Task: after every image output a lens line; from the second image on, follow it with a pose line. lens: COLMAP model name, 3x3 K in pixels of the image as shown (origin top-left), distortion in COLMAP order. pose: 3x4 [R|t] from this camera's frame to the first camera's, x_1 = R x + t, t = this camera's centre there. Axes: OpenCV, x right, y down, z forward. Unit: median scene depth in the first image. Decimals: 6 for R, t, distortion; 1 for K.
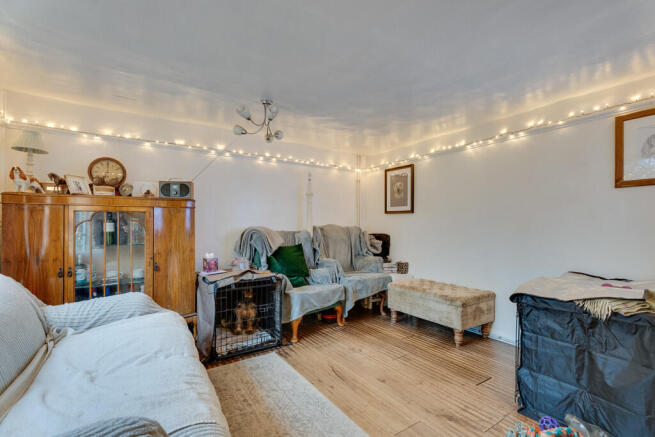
lens RADIAL K [[303.2, 0, 328.2], [0, 303.2, 221.5], [0, 0, 1]] dist [0.002930, 0.000540]
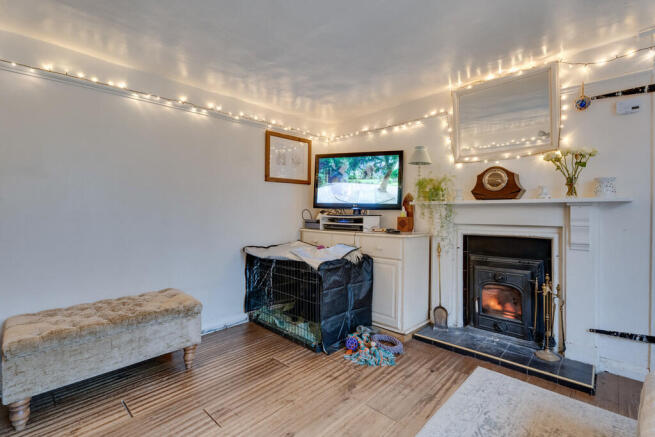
lens RADIAL K [[303.2, 0, 327.8], [0, 303.2, 216.5], [0, 0, 1]] dist [0.002930, 0.000540]
pose [[-0.241817, -0.023187, 0.970045, -0.391275], [-0.012352, 0.999707, 0.020817, 0.014662], [-0.970243, -0.006948, -0.242032, 0.868155]]
